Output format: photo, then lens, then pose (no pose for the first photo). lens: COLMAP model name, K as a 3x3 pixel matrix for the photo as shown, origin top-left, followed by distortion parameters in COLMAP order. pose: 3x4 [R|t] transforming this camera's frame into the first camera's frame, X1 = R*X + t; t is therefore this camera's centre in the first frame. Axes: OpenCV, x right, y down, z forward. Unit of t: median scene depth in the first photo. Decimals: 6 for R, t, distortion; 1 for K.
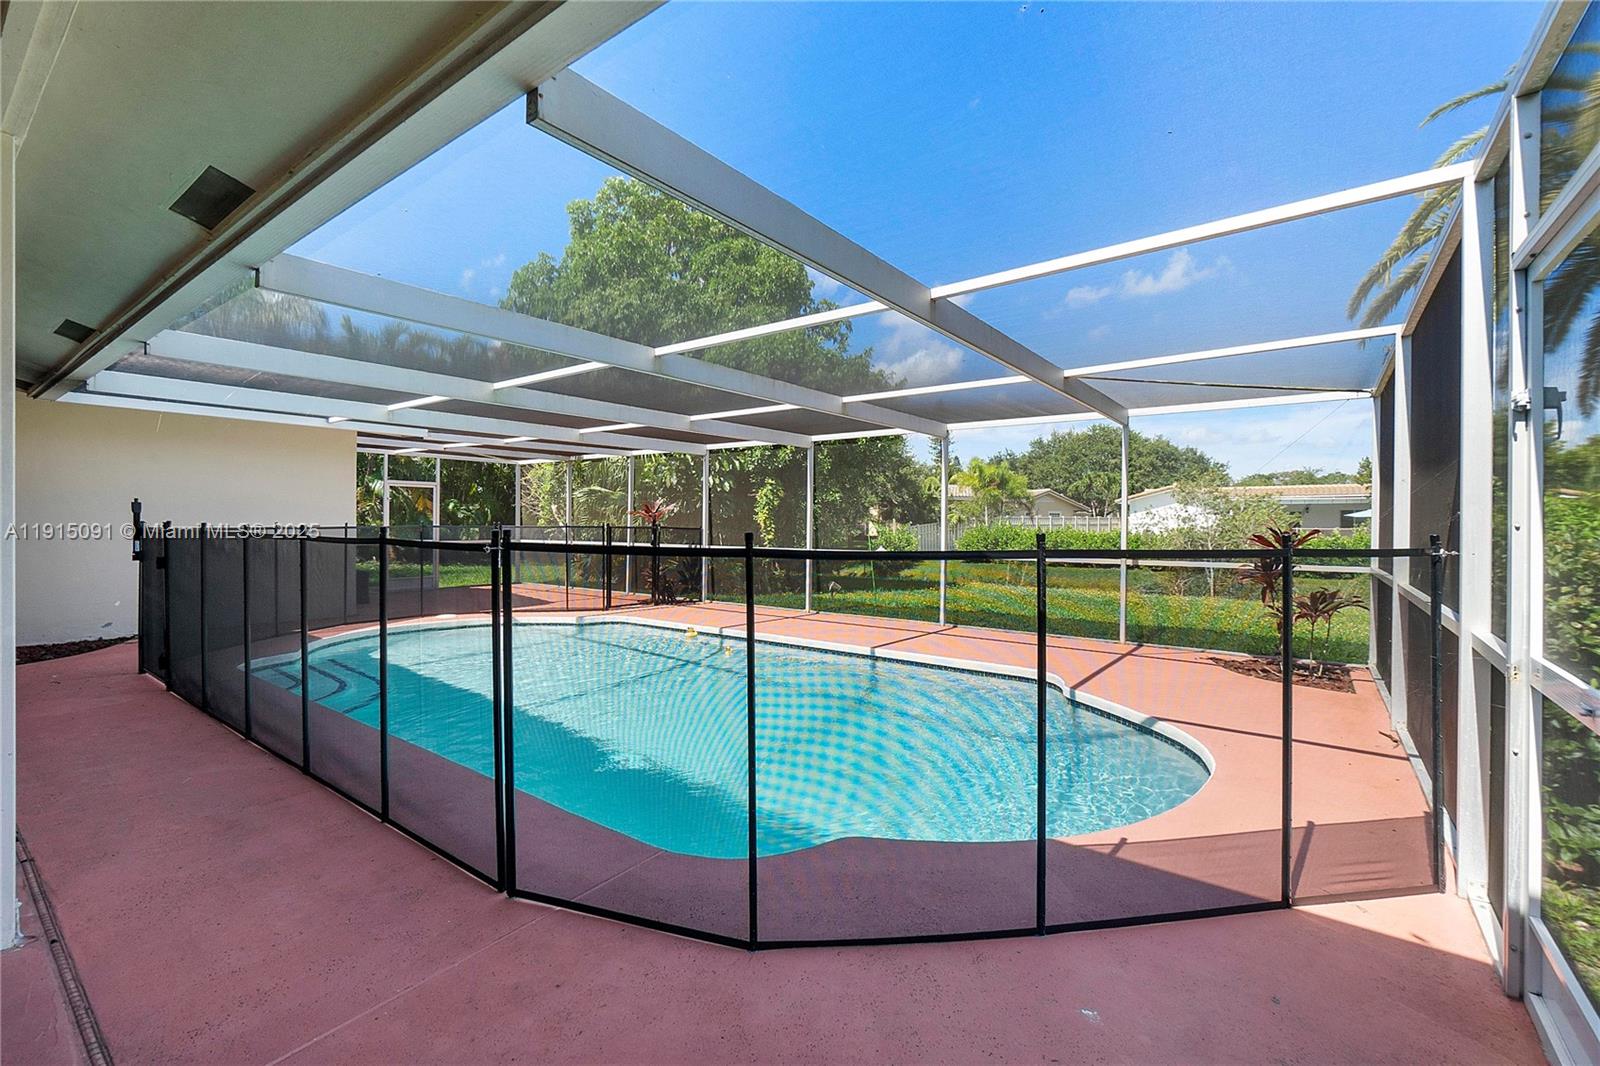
lens RADIAL K [[693.1, 0, 801.3], [0, 693.1, 529.0], [0, 0, 1]] dist [-0.002523, -0.000152]
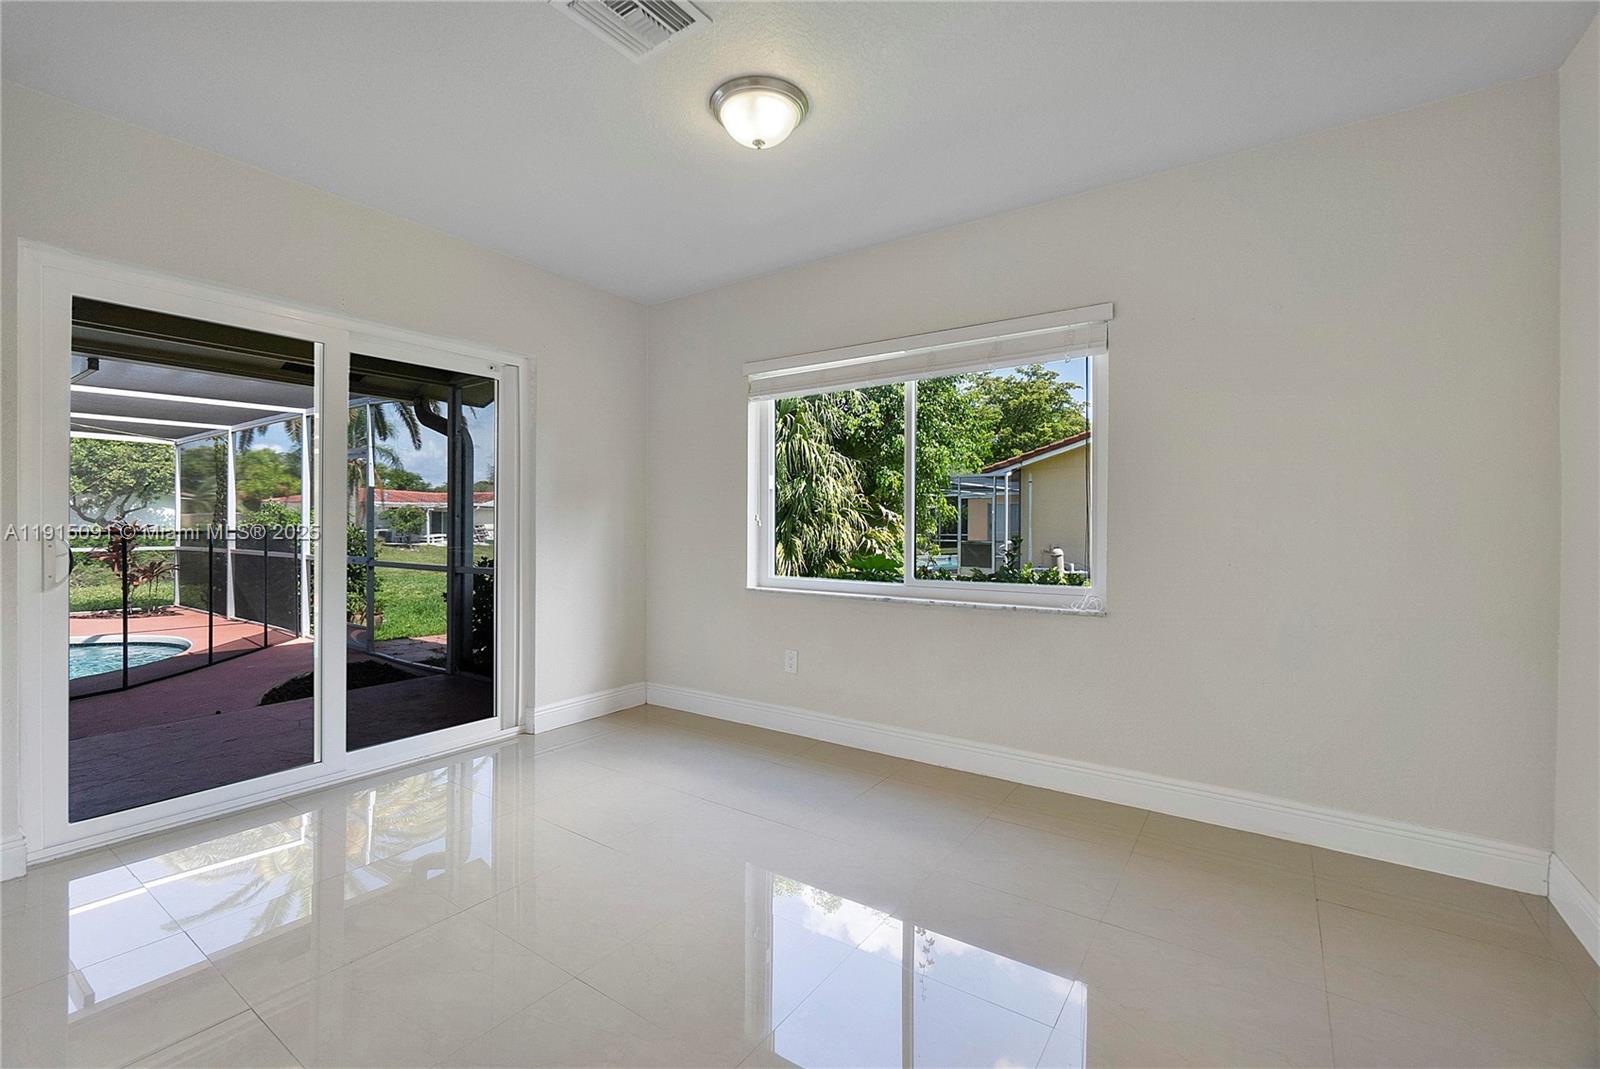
lens RADIAL K [[693.1, 0, 801.3], [0, 693.1, 530.5], [0, 0, 1]] dist [-0.002523, -0.000152]
pose [[-0.030162, -0.011742, 0.999476, -0.546583], [0.001476, 0.999929, 0.011792, 0.000679], [-0.999544, 0.001831, -0.030143, -0.276797]]
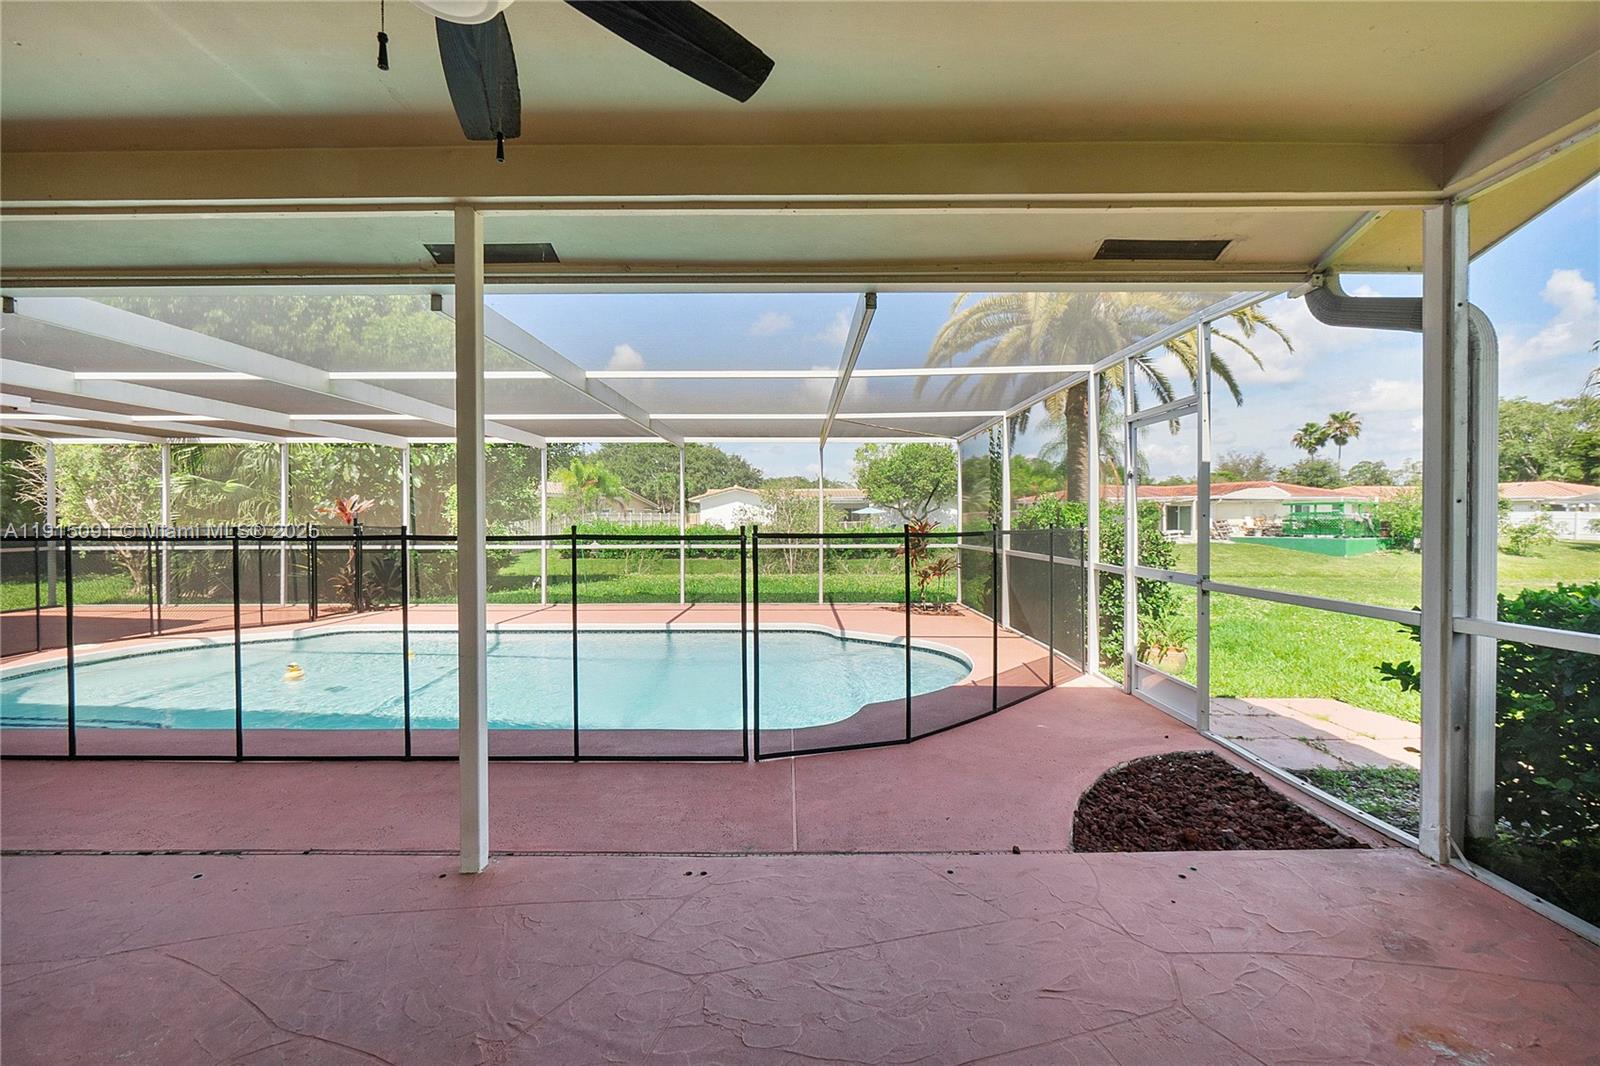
lens RADIAL K [[693.1, 0, 801.3], [0, 693.1, 529.0], [0, 0, 1]] dist [-0.002523, -0.000152]
pose [[0.799903, -0.015461, 0.599930, -0.305579], [0.012652, 0.999880, 0.008898, 0.000183], [-0.599996, 0.000473, 0.800003, -0.070765]]
